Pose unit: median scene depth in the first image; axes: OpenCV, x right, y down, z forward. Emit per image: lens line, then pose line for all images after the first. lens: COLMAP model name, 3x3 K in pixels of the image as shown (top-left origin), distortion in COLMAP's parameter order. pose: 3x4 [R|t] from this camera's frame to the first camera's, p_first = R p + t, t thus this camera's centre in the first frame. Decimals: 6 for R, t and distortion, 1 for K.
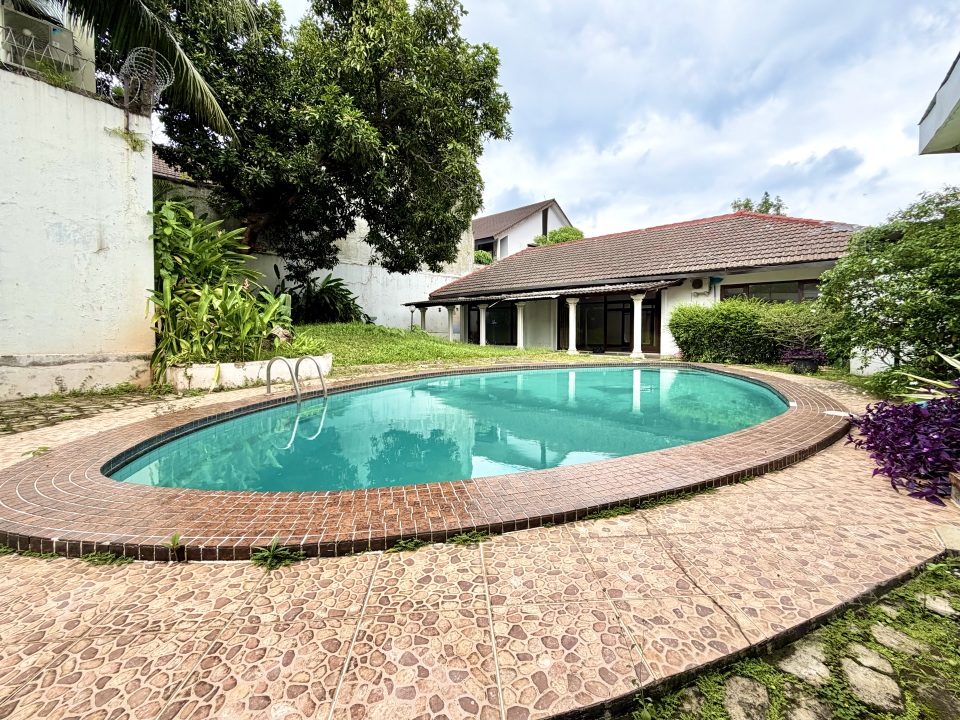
lens RADIAL K [[390.7, 0, 480.0], [0, 390.7, 360.0], [0, 0, 1]] dist [0.000608, 0.000036]
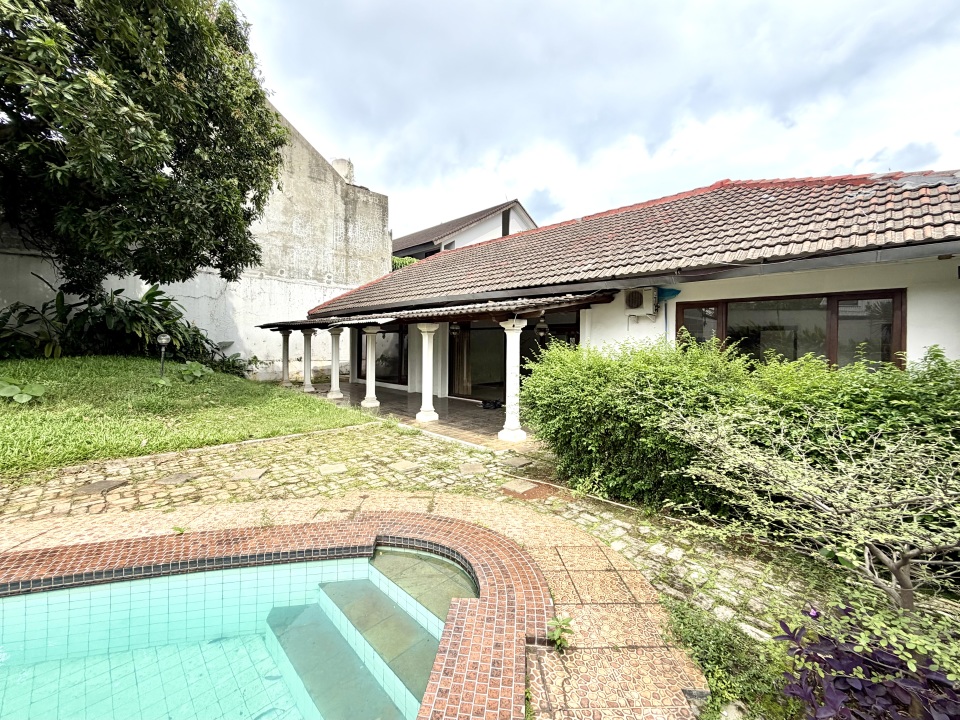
lens RADIAL K [[379.4, 0, 476.6], [0, 379.4, 341.2], [0, 0, 1]] dist [0.001439, 0.000133]
pose [[0.998241, 0.007513, -0.058813, 0.367211], [-0.011980, 0.997038, -0.075978, -0.094124], [0.058068, 0.076549, 0.995374, 0.463026]]
